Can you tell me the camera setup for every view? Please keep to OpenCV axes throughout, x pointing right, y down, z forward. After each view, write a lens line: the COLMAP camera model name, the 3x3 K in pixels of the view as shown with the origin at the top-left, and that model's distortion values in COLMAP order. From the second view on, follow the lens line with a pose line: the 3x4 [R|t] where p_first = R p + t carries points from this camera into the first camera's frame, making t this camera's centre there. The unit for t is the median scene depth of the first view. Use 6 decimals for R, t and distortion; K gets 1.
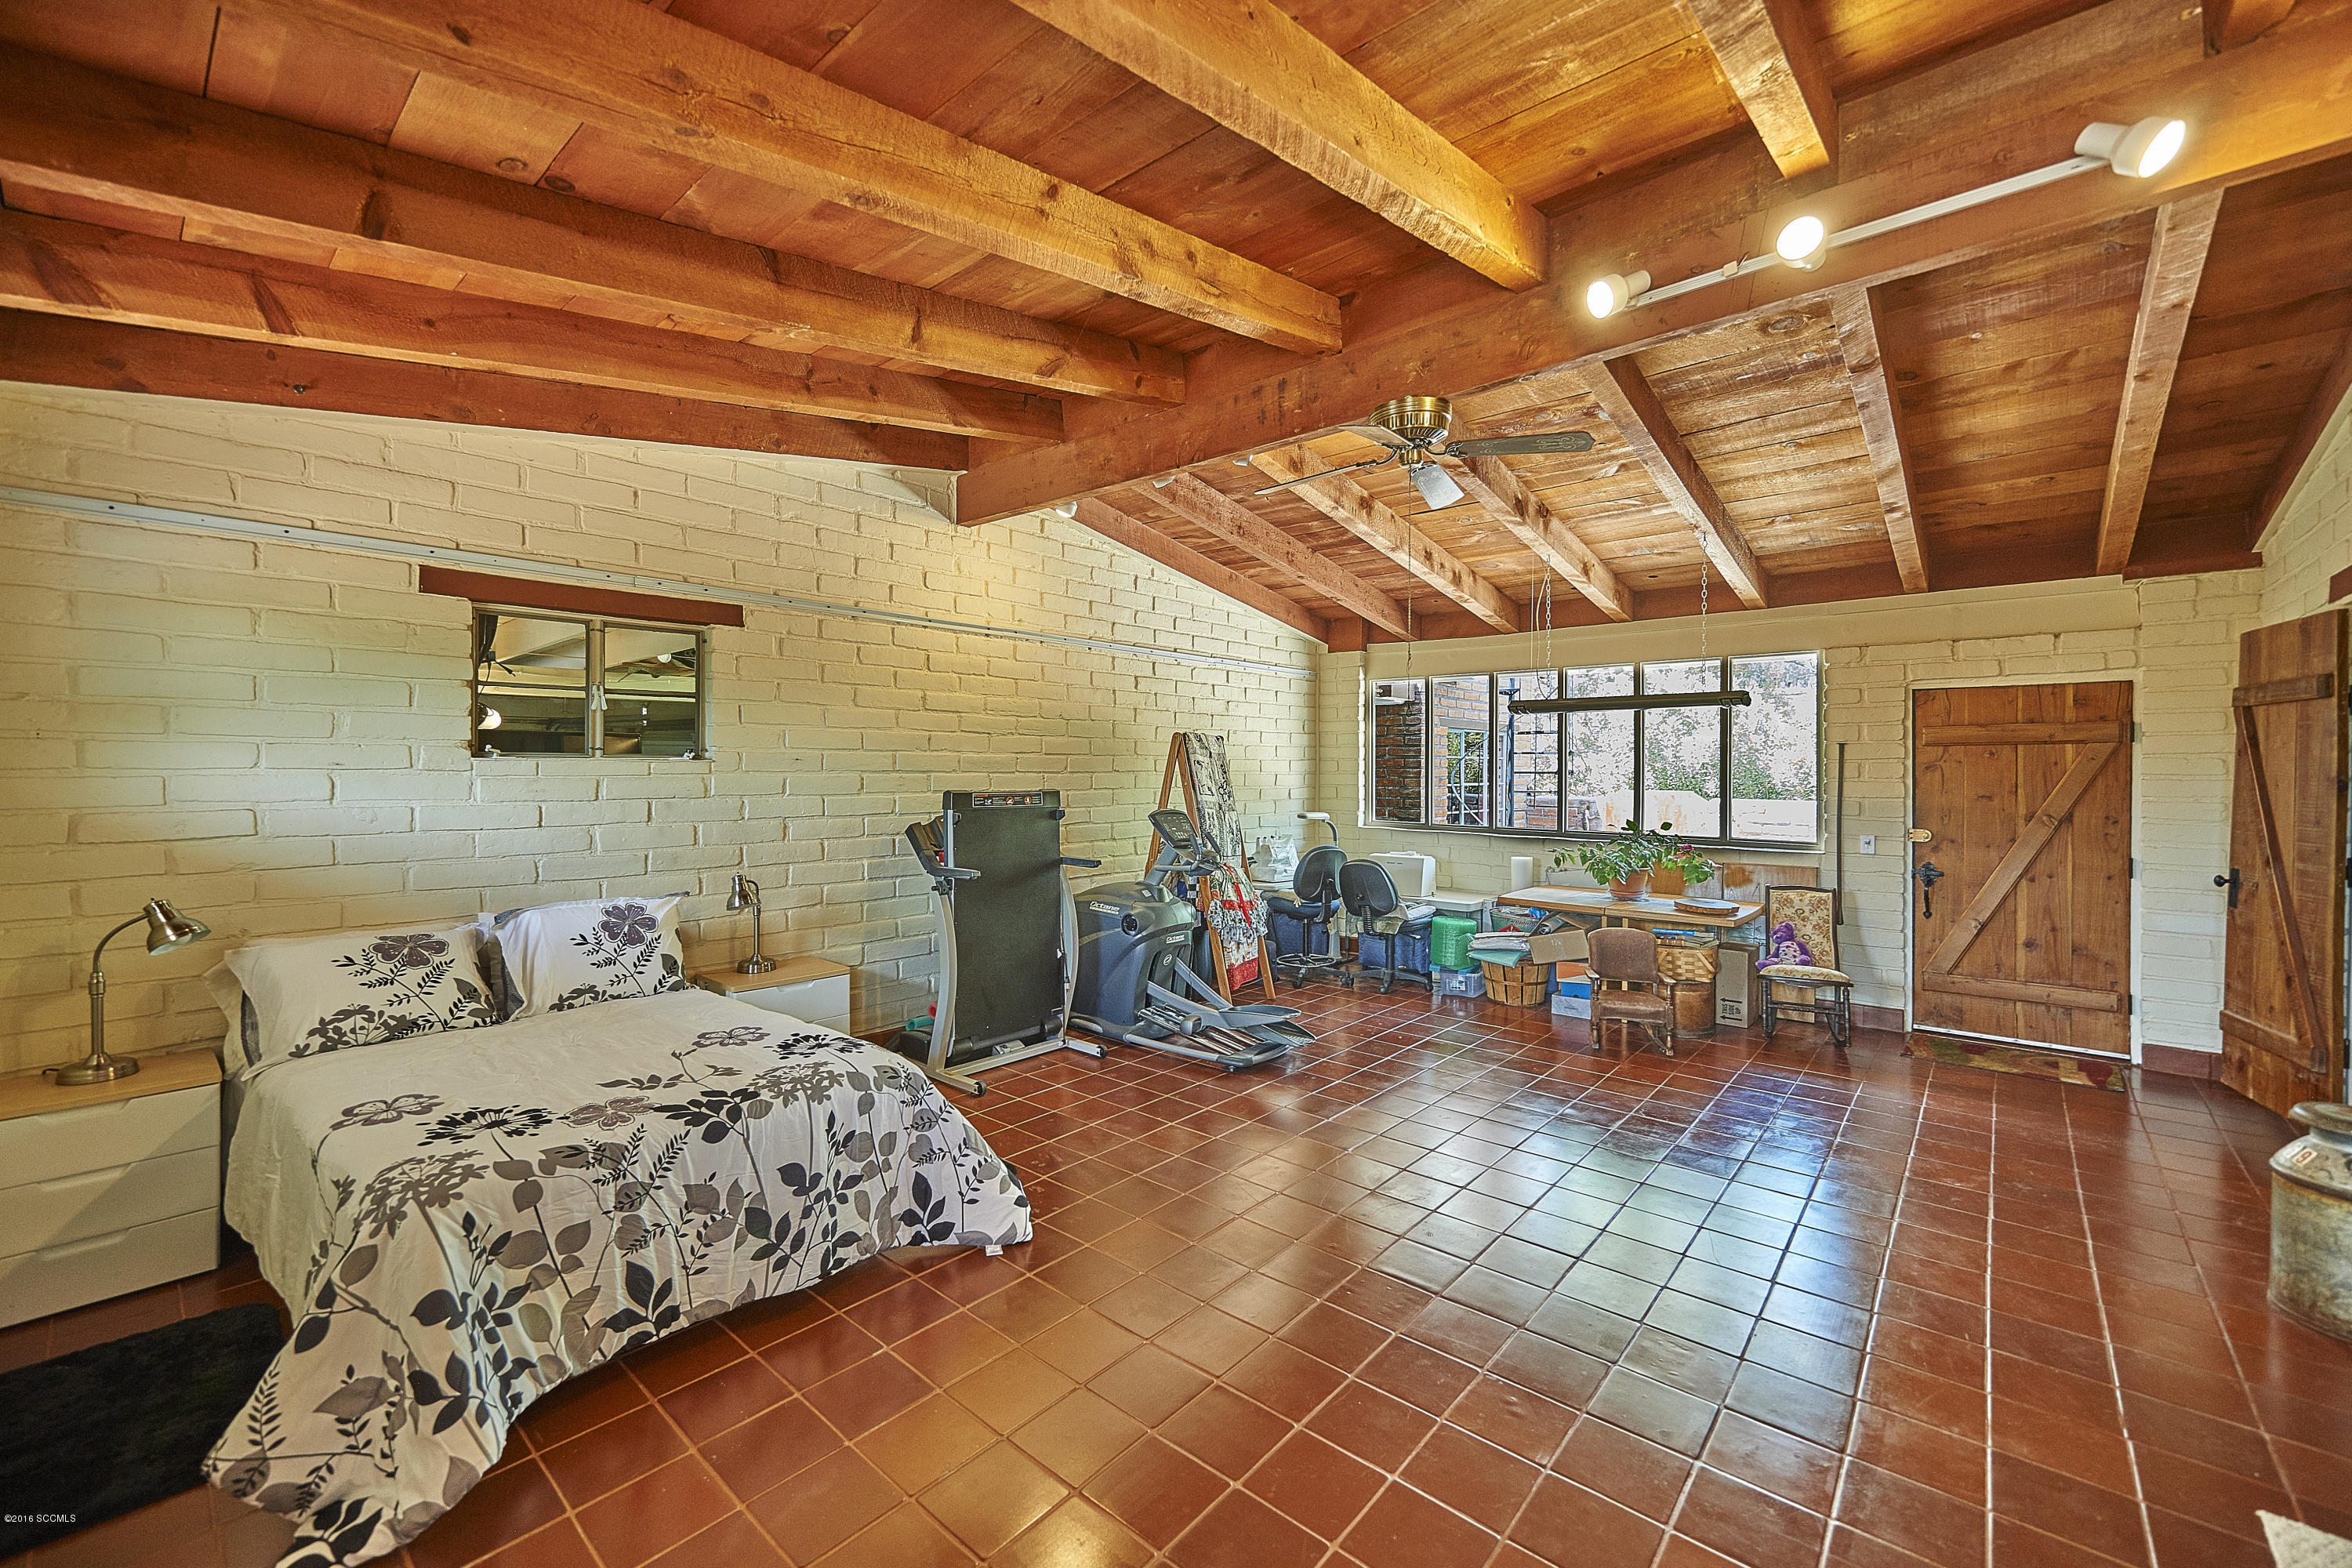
lens RADIAL K [[936.4, 0, 1177.5], [0, 936.4, 778.8], [0, 0, 1]] dist [-0.001443, -0.000377]
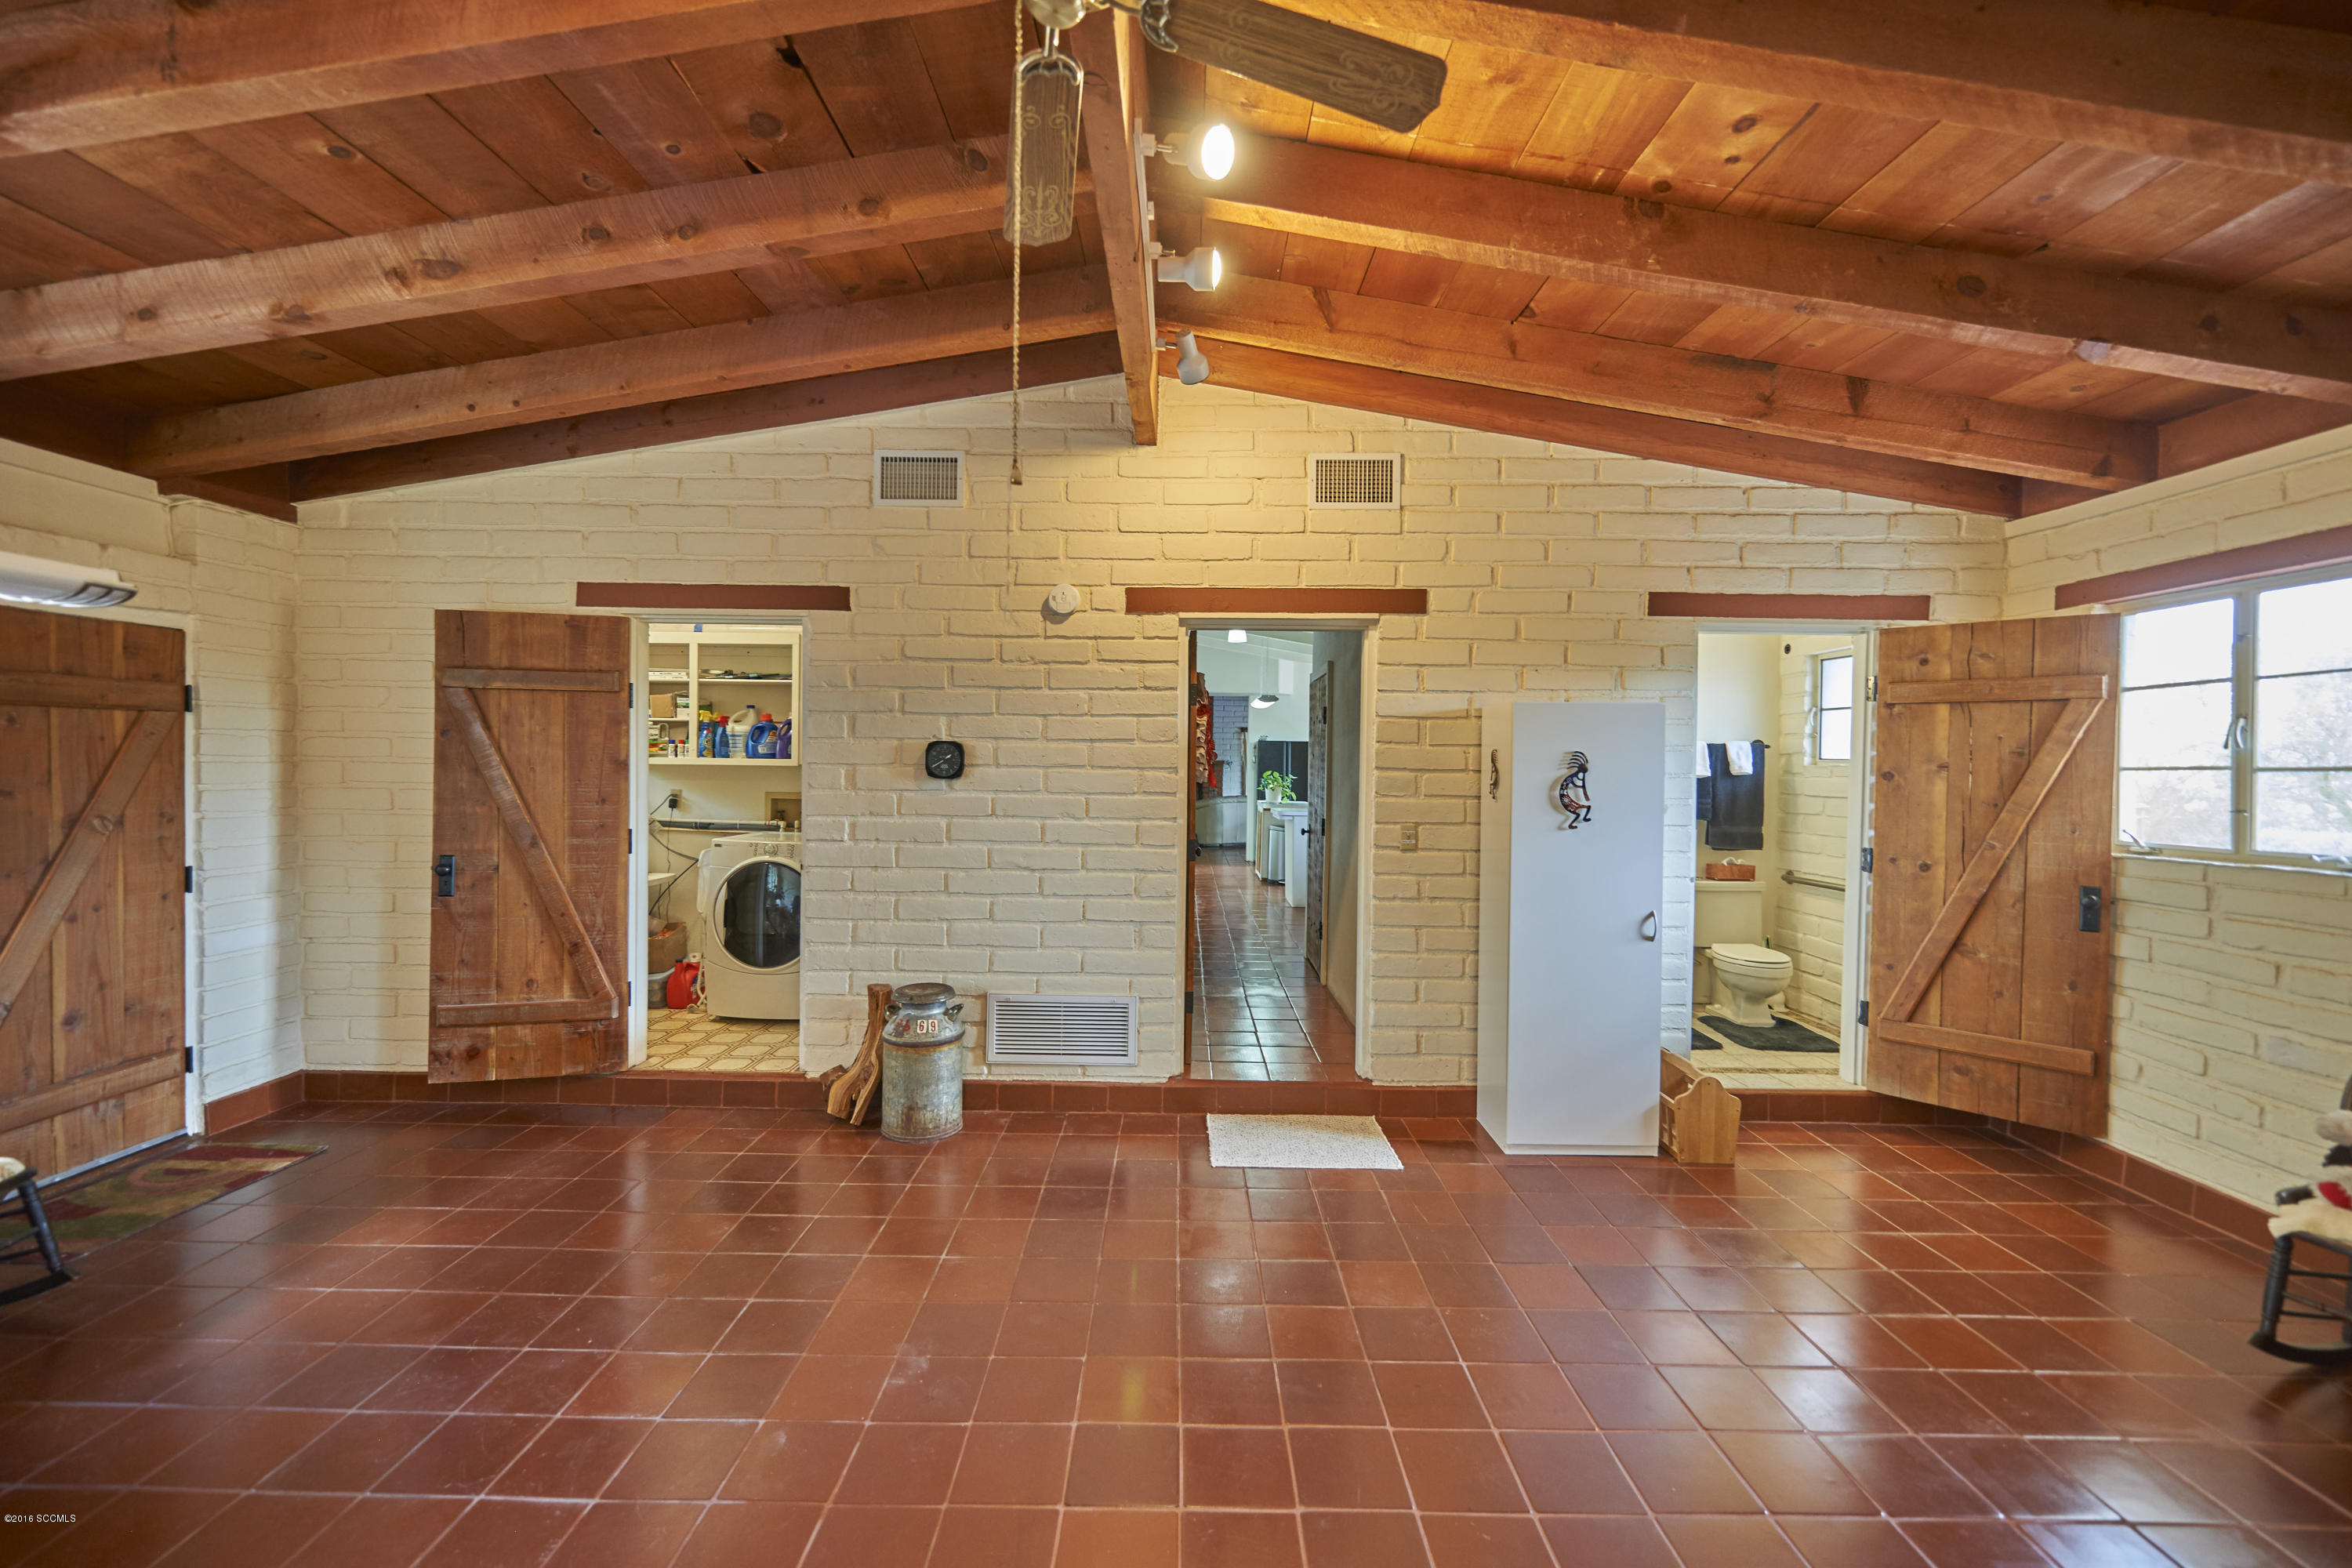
lens RADIAL K [[936.4, 0, 1175.2], [0, 936.4, 770.6], [0, 0, 1]] dist [-0.001443, -0.000377]
pose [[-0.652695, -0.017411, 0.757420, -0.064788], [-0.003241, 0.999791, 0.020189, -0.009220], [-0.757613, 0.010722, -0.652615, 0.857262]]
